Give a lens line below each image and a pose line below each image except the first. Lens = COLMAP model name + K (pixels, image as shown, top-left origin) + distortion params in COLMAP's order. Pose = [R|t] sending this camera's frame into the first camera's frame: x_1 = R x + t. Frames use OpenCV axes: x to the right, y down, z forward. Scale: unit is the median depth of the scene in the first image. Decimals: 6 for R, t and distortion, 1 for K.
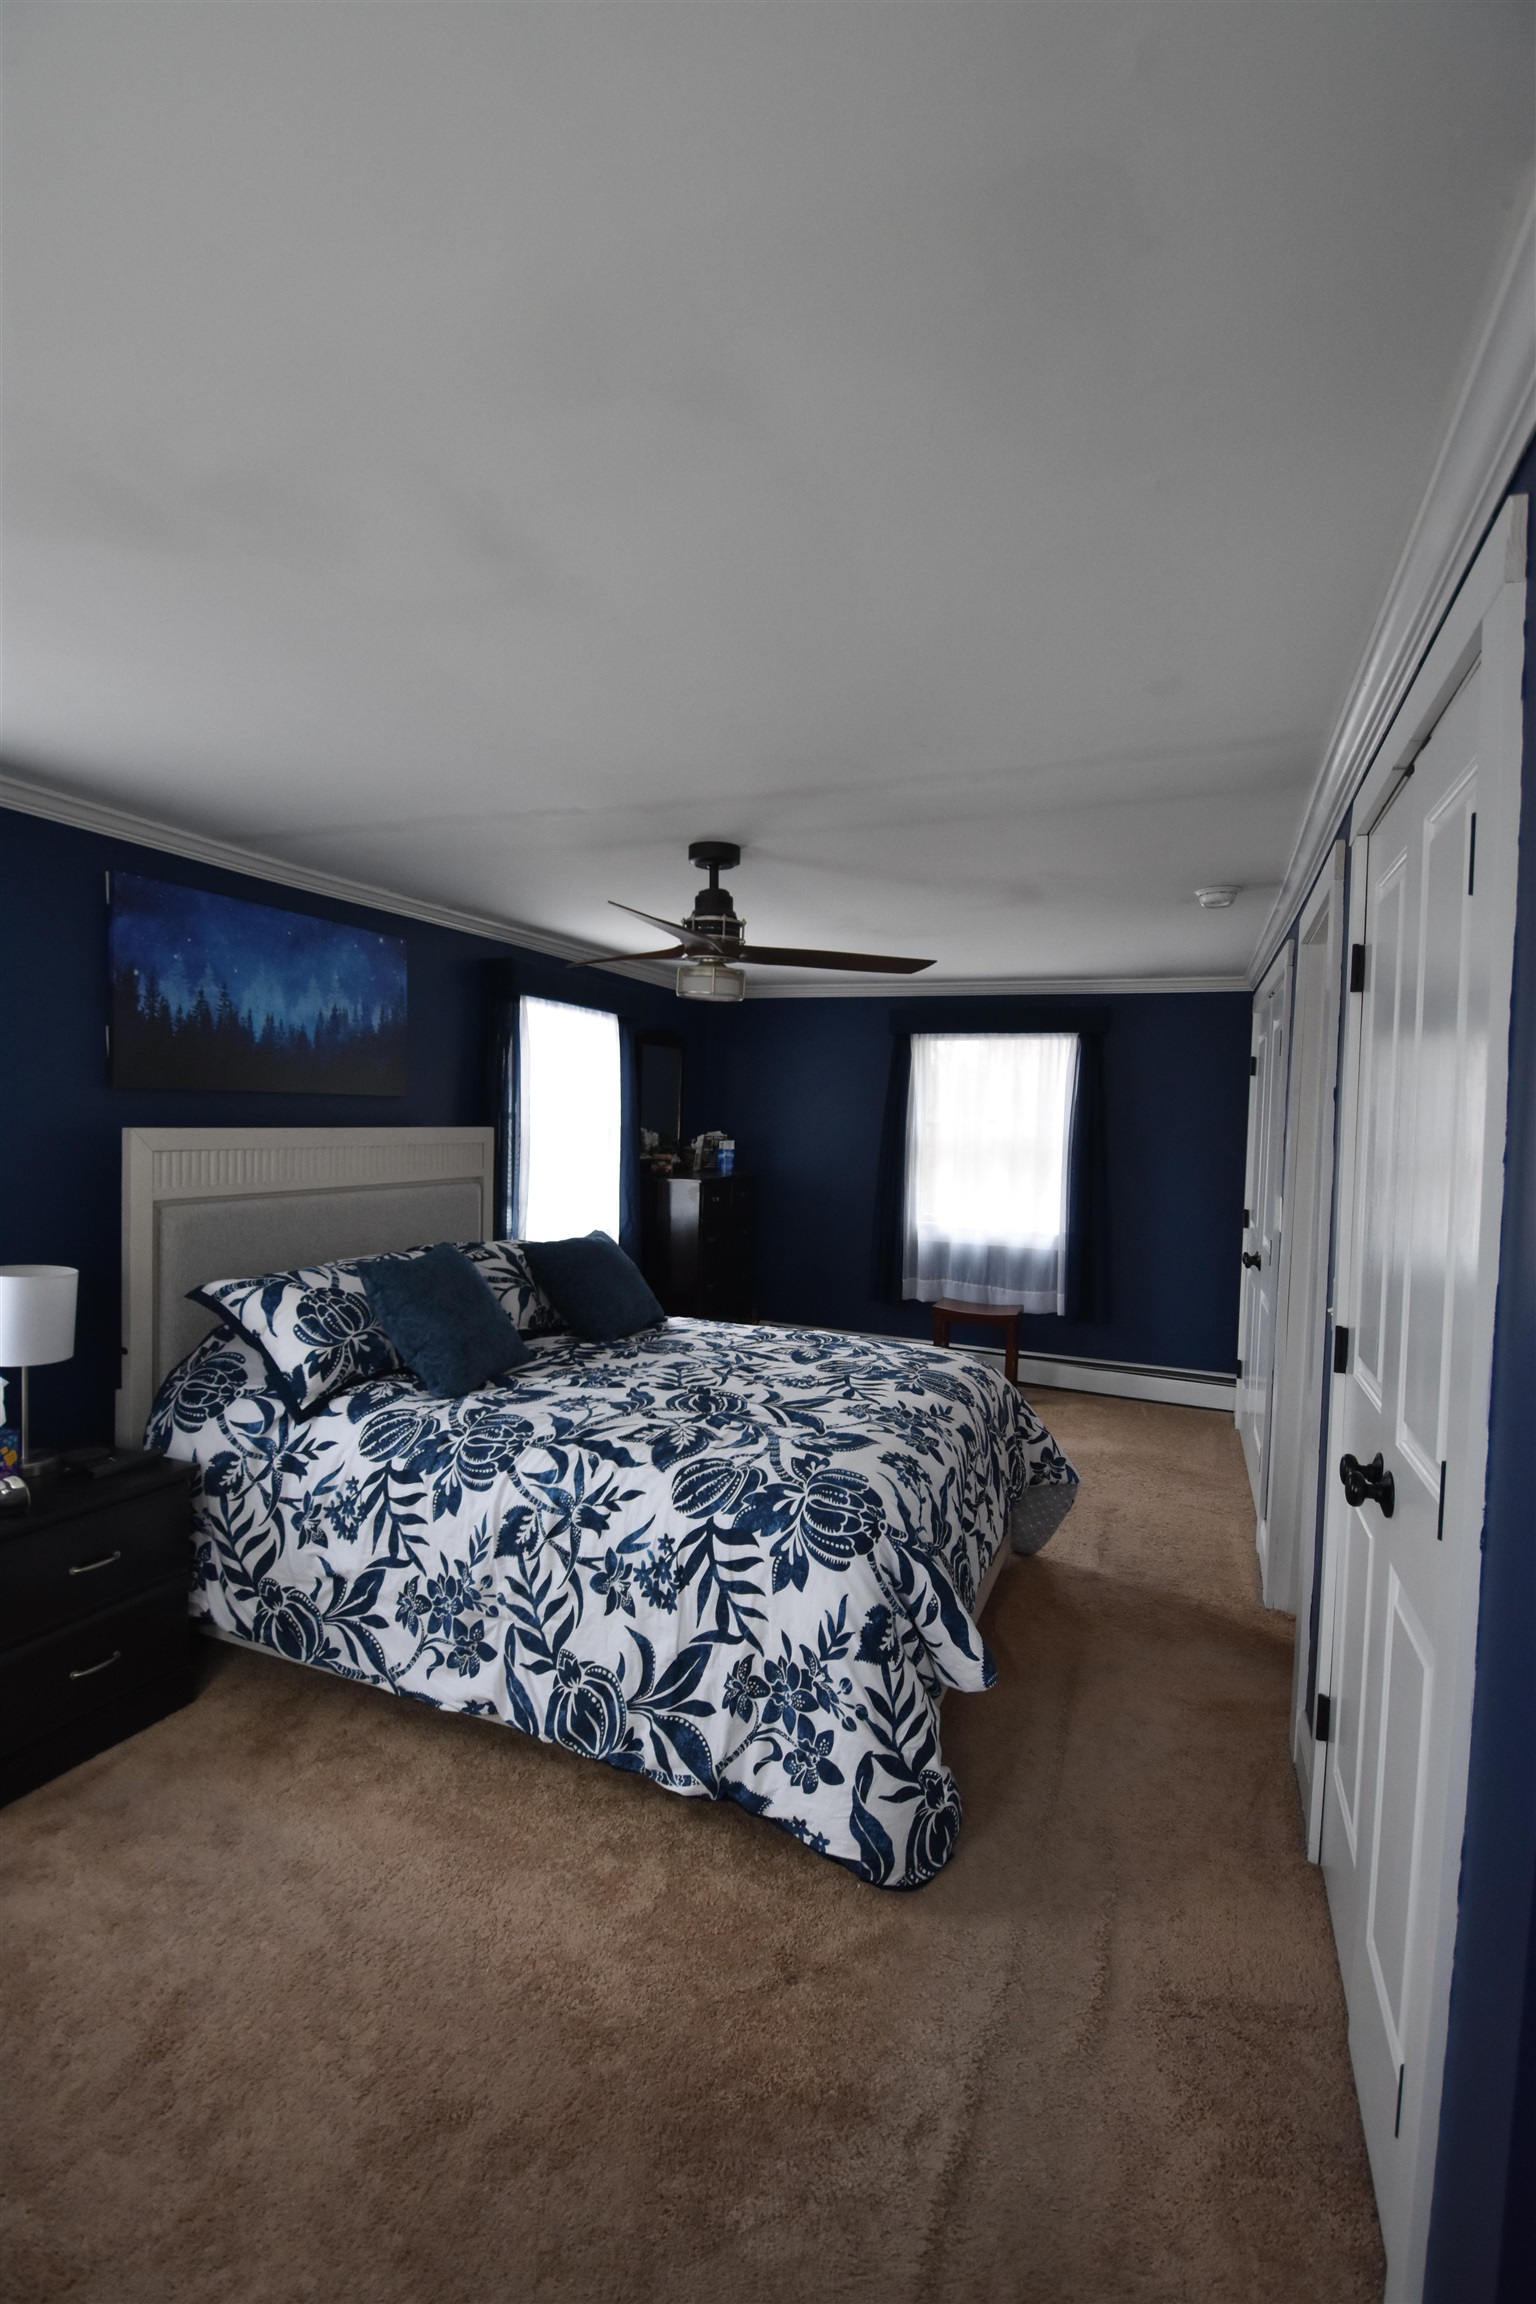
lens RADIAL K [[1040.0, 0, 768.0], [0, 1040.0, 1152.0], [0, 0, 1]] dist [0.002322, -0.020014]
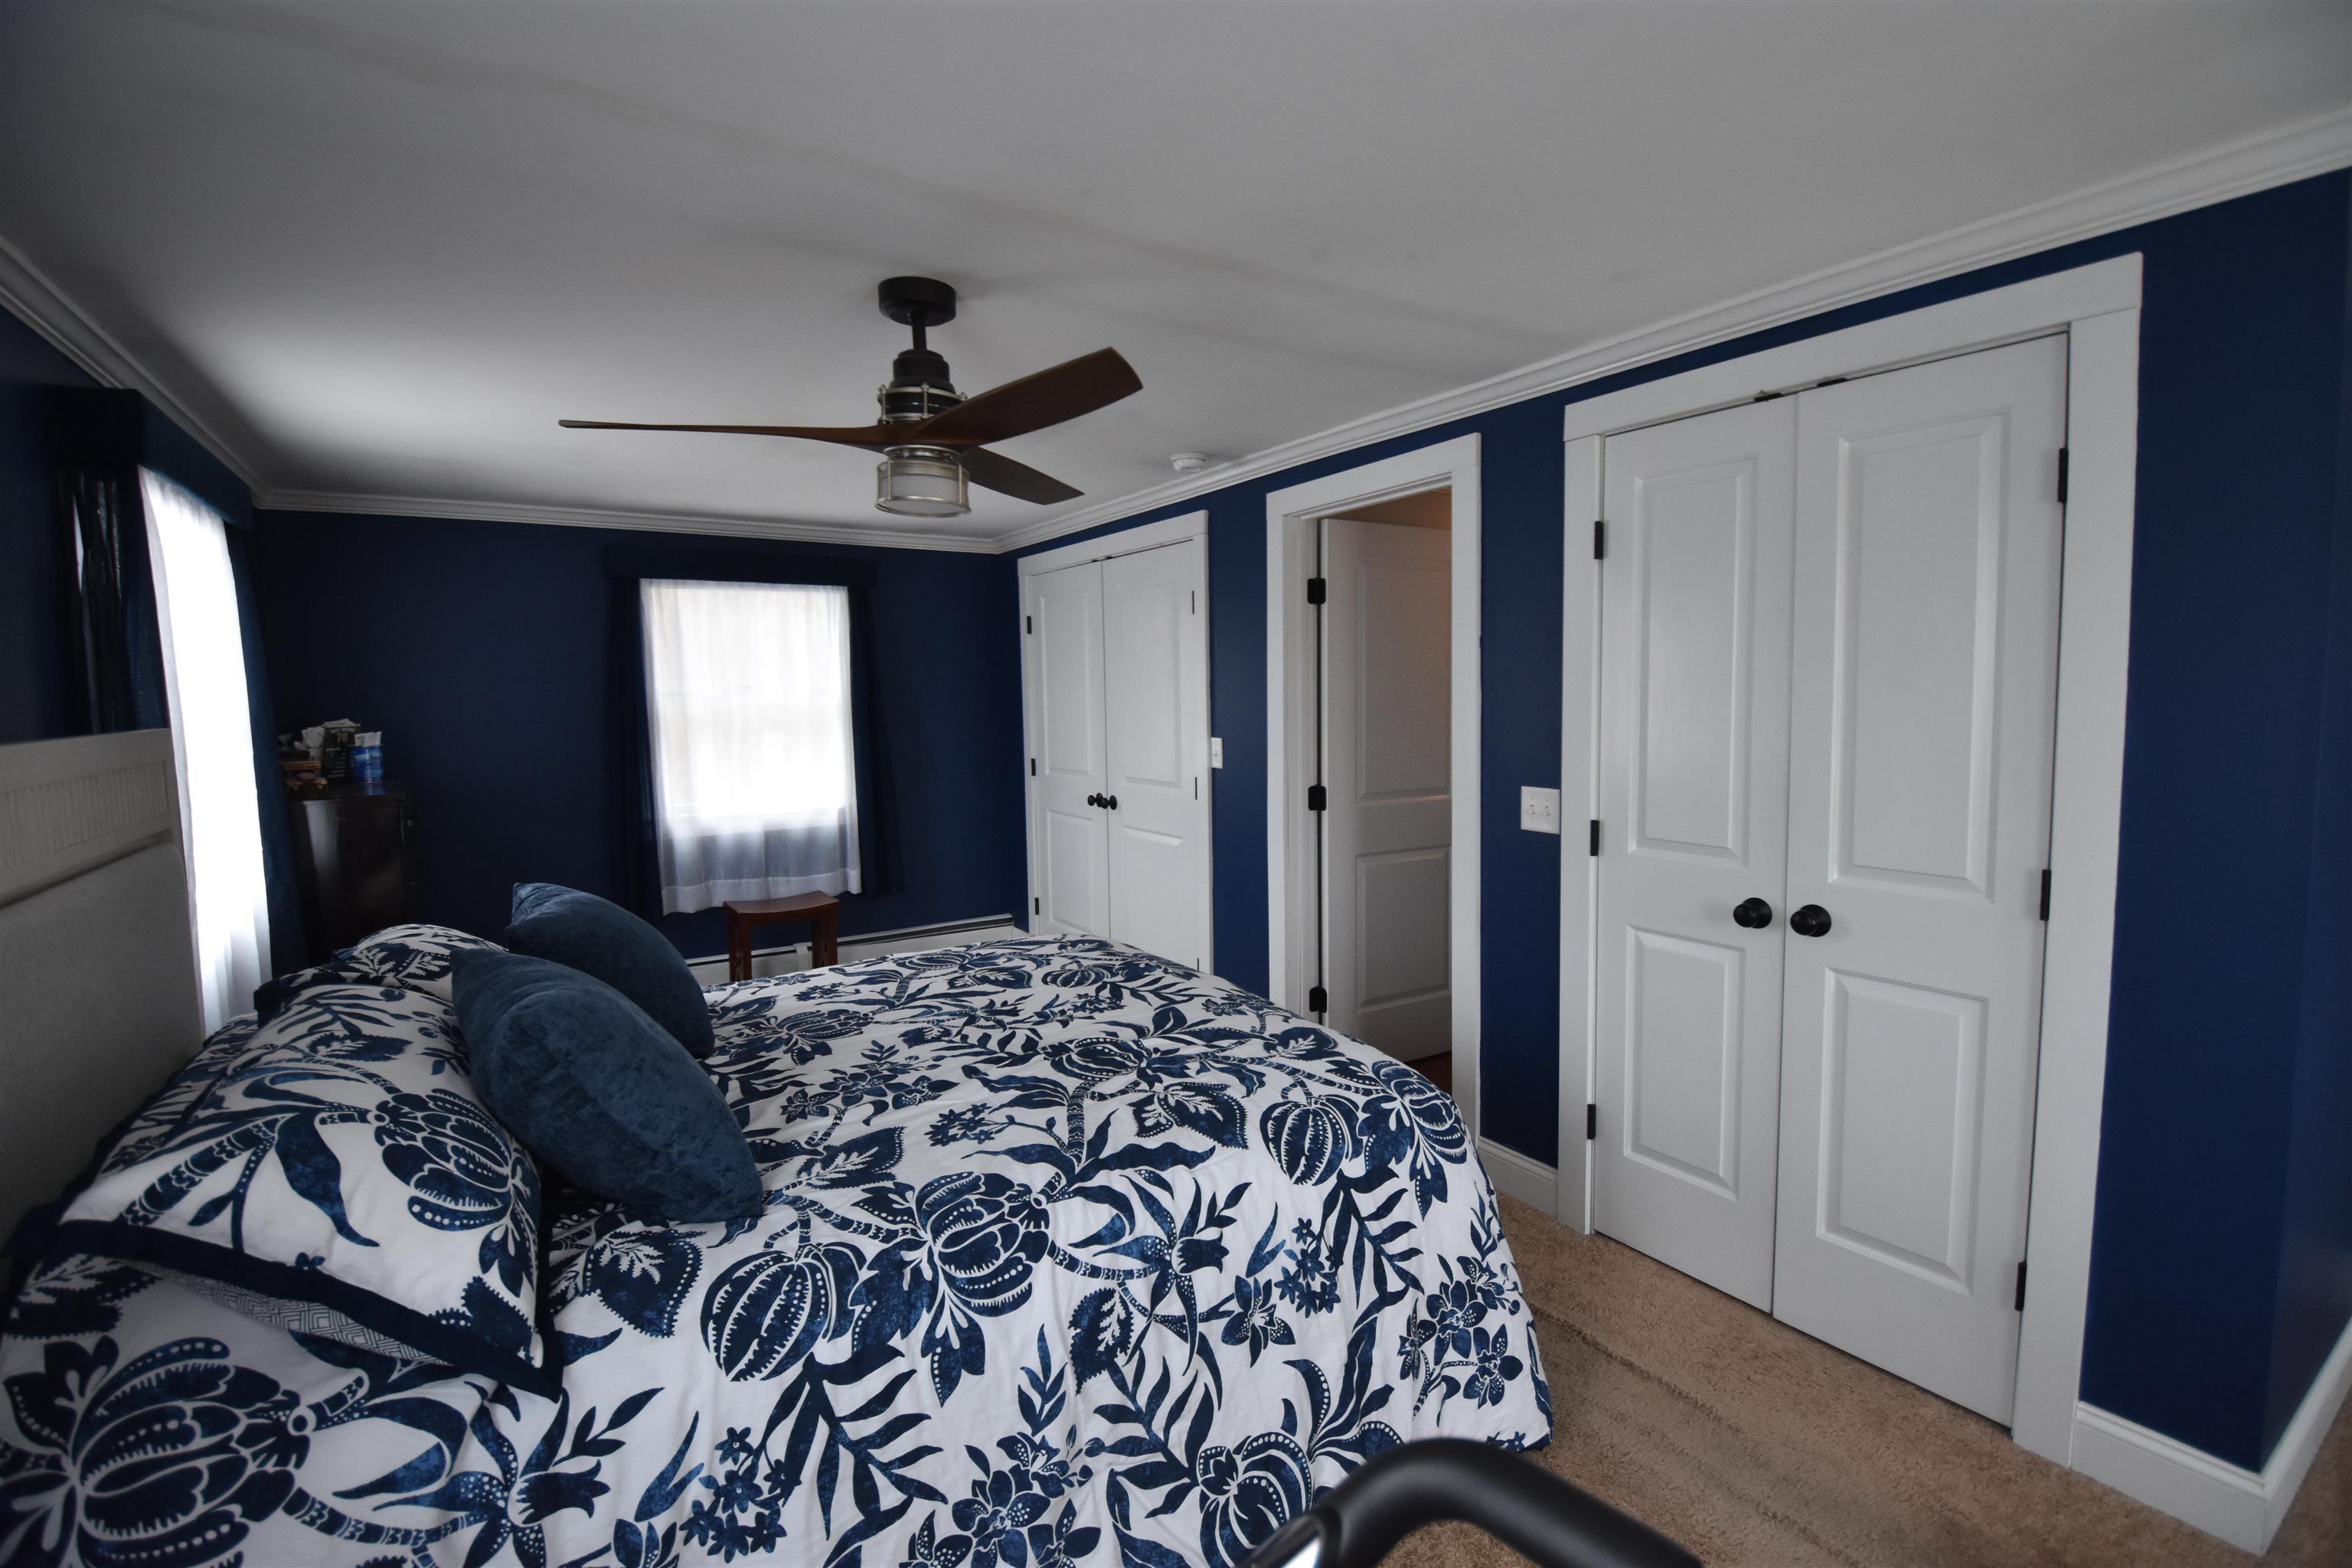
lens RADIAL K [[1020.2, 0, 1190.2], [0, 1020.2, 762.0], [0, 0, 1]] dist [-0.000310, -0.018652]
pose [[0.594894, -0.098759, 0.797714, -0.639374], [0.061758, 0.995106, 0.077141, -0.026326], [-0.801428, 0.003374, 0.598082, 0.554395]]
